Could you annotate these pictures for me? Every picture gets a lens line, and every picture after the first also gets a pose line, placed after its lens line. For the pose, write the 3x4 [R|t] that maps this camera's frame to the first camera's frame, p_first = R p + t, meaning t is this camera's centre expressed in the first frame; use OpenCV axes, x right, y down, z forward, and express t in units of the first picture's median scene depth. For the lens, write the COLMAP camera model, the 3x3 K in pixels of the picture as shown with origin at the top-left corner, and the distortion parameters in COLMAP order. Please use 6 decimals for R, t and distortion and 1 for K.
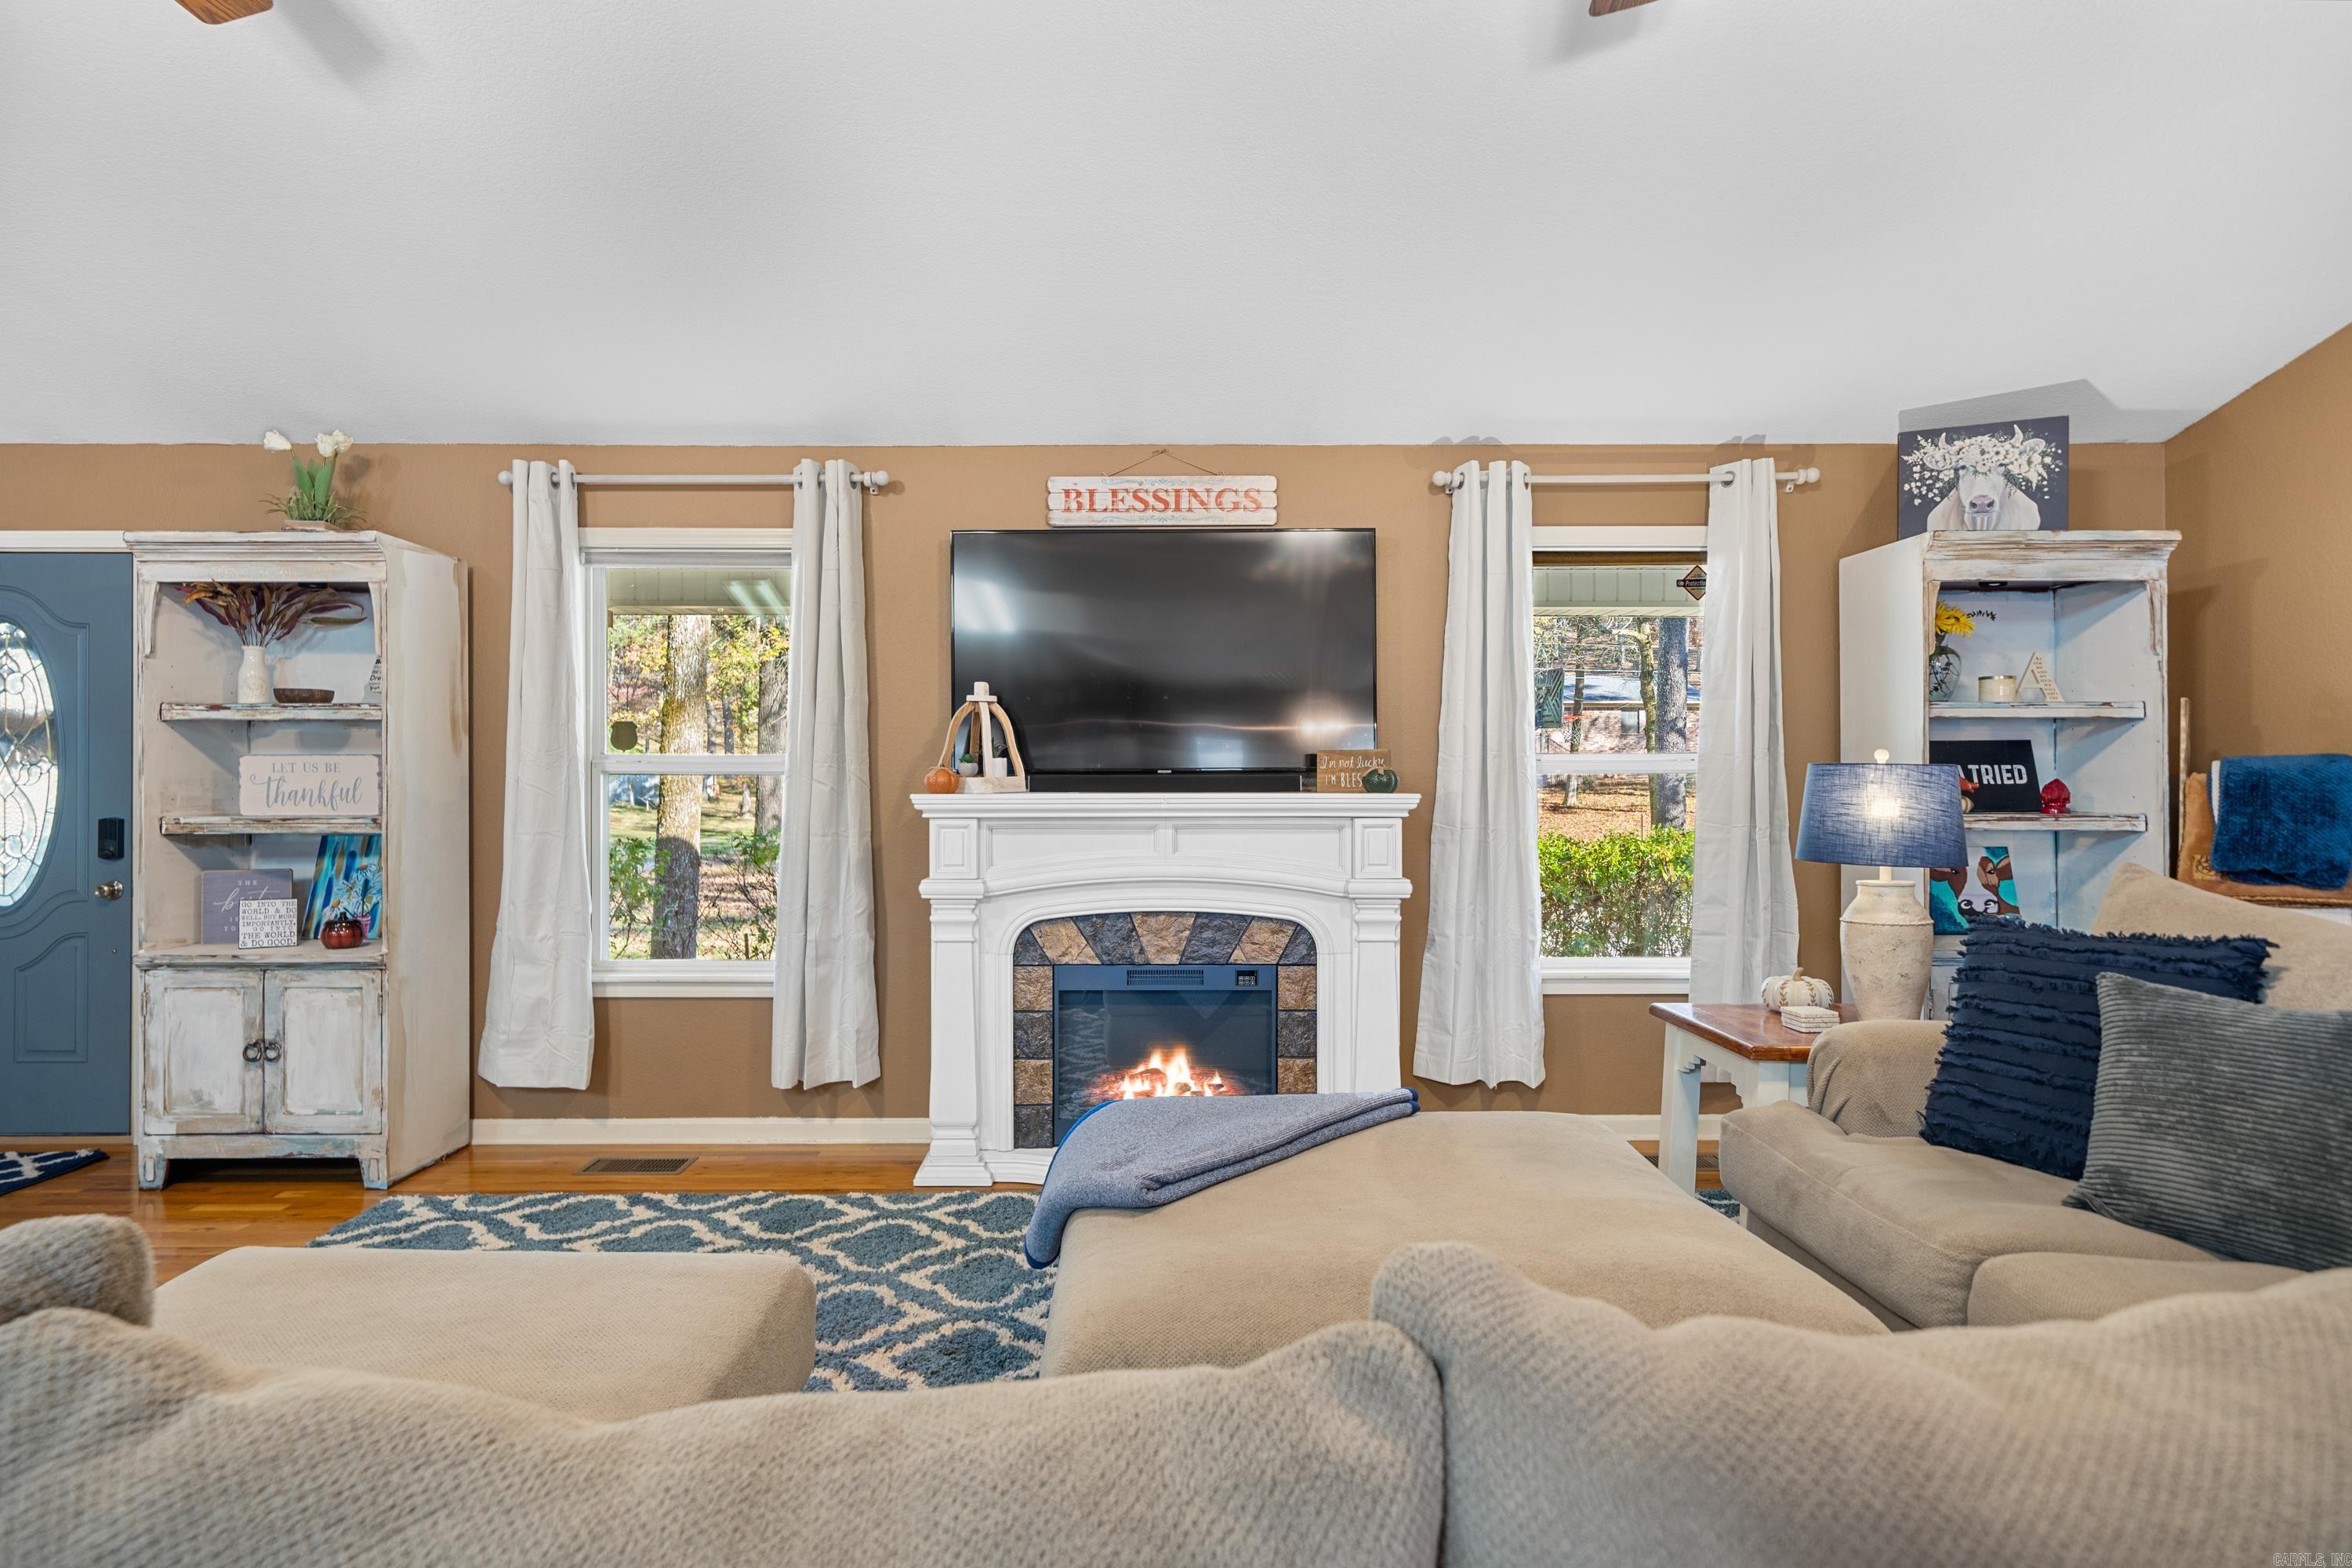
lens RADIAL K [[1268.4, 0, 1173.5], [0, 1268.4, 782.0], [0, 0, 1]] dist [-0.000574, 0.001866]
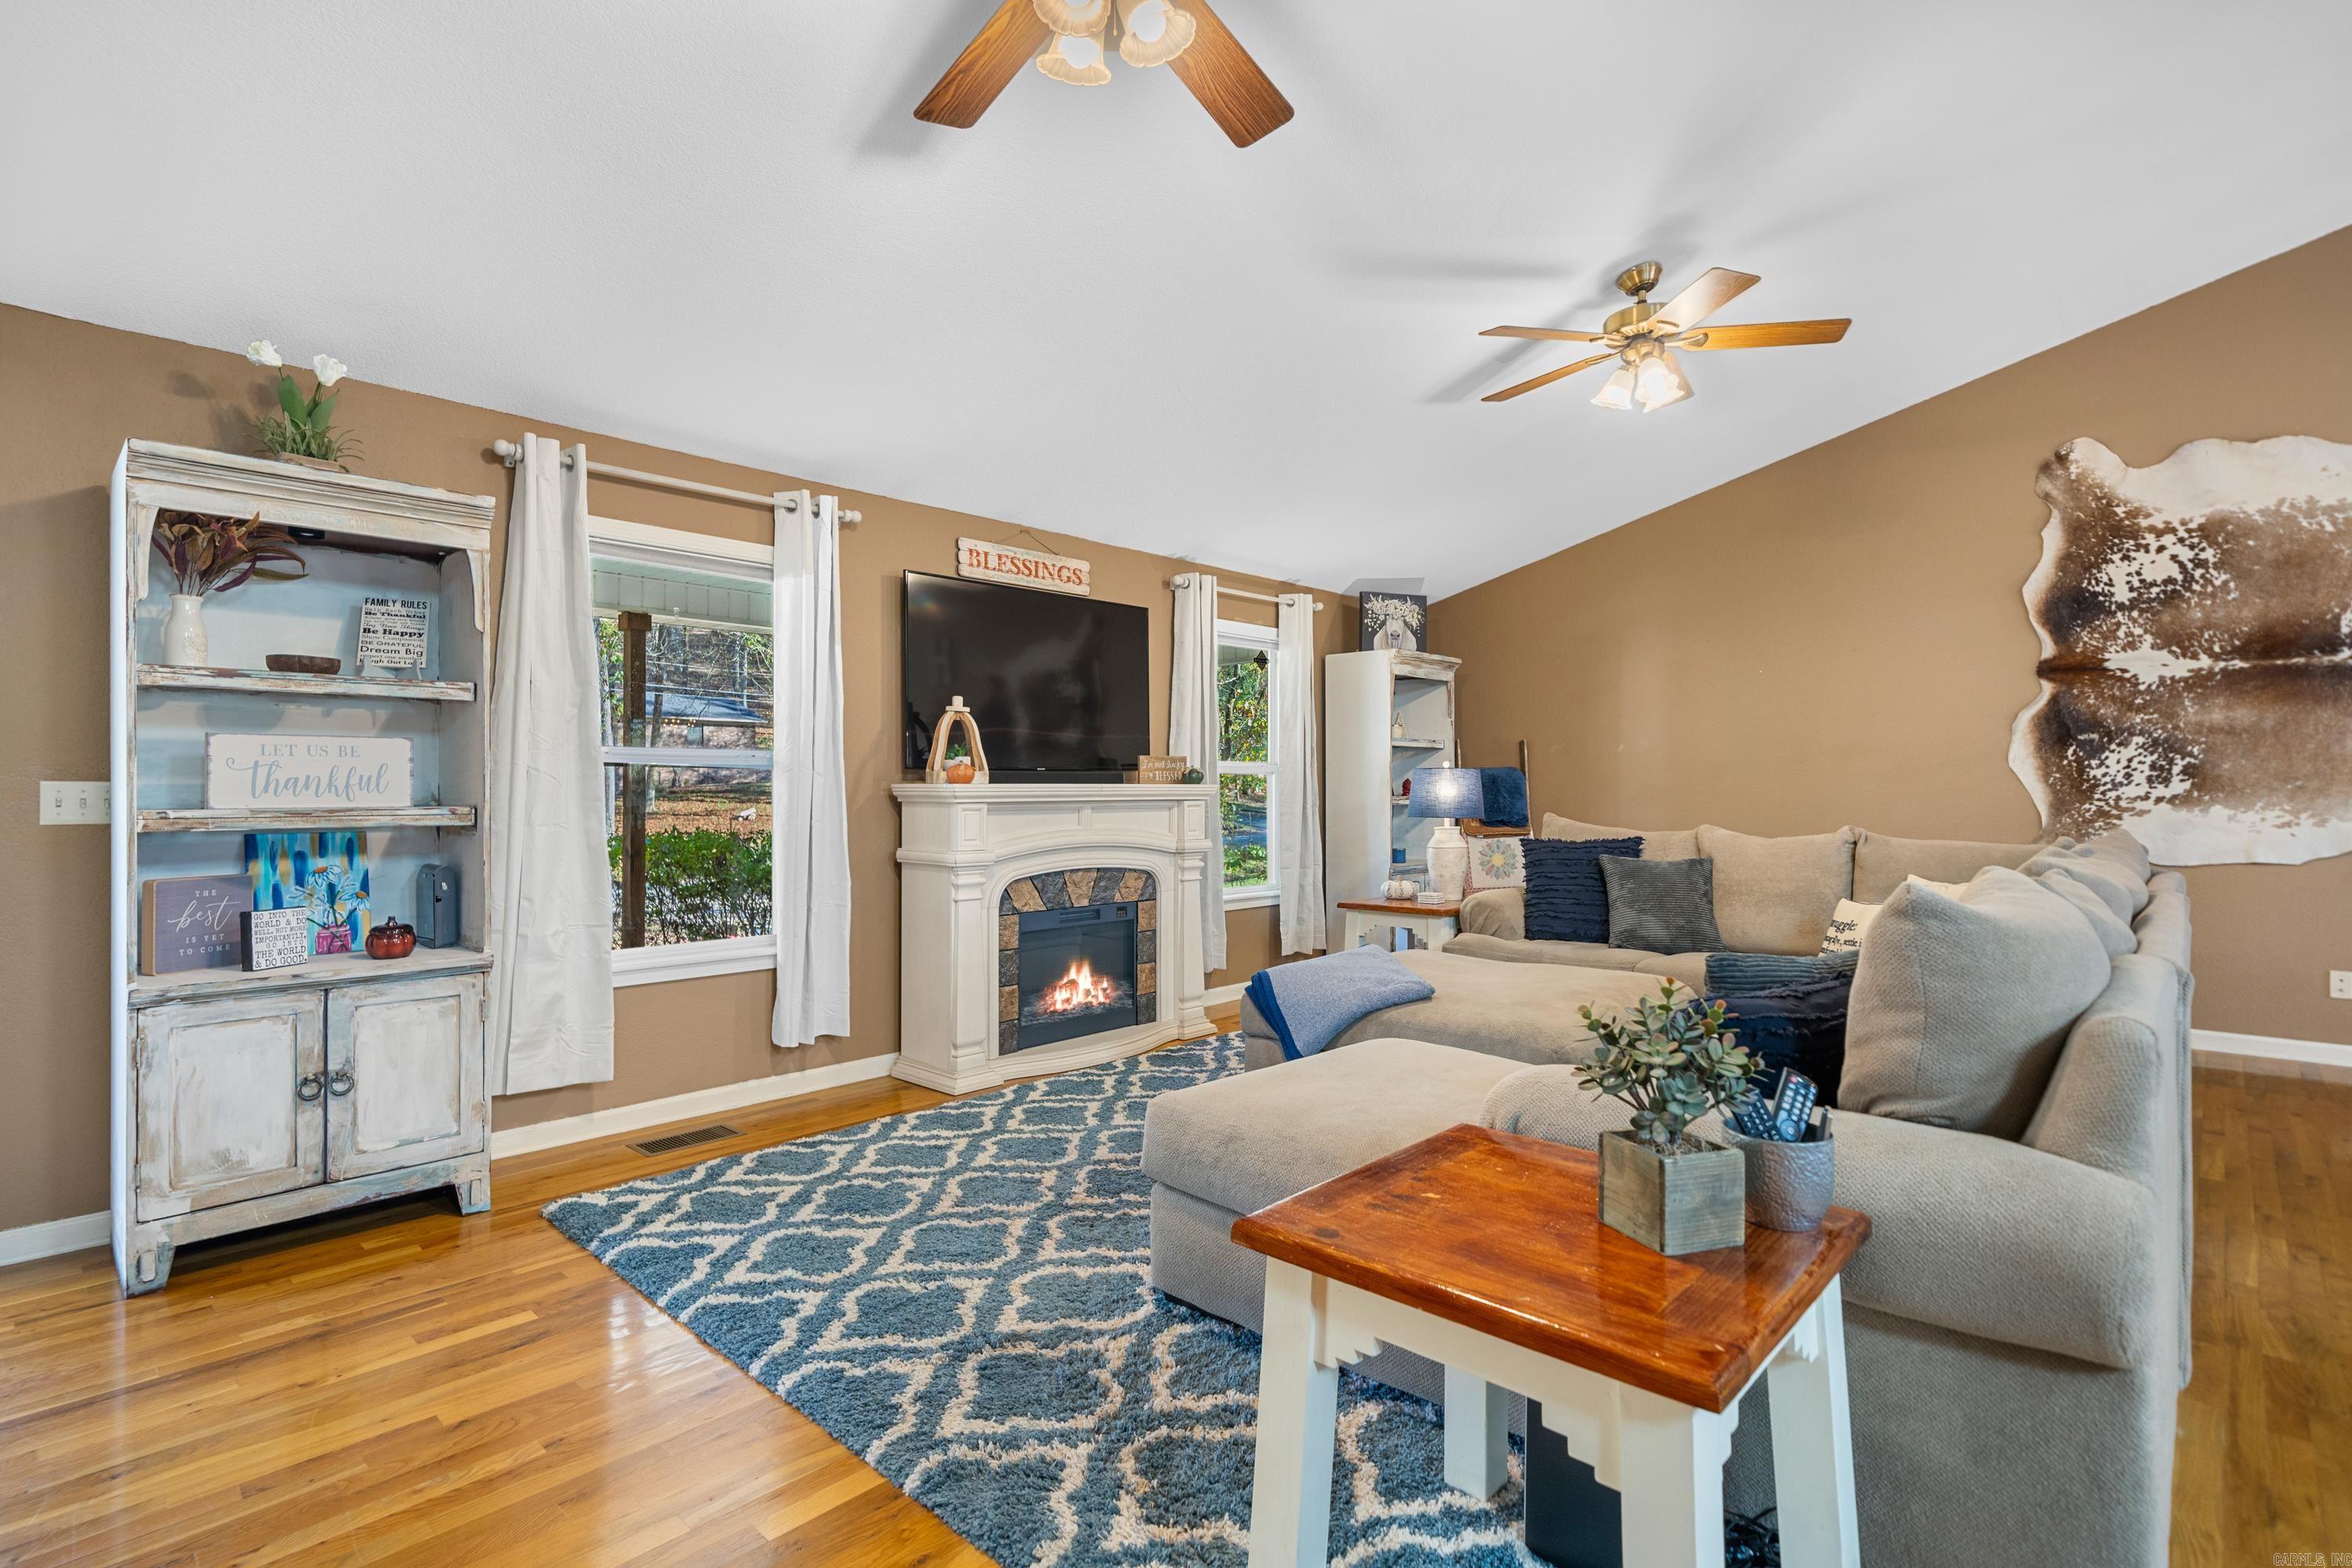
lens RADIAL K [[1141.8, 0, 1156.0], [0, 1141.8, 783.8], [0, 0, 1]] dist [-0.001913, -0.000543]
pose [[0.687616, 0.003219, 0.726068, -0.868256], [0.001903, 0.999979, -0.006235, 0.016798], [-0.726072, 0.005669, 0.687595, 0.073855]]
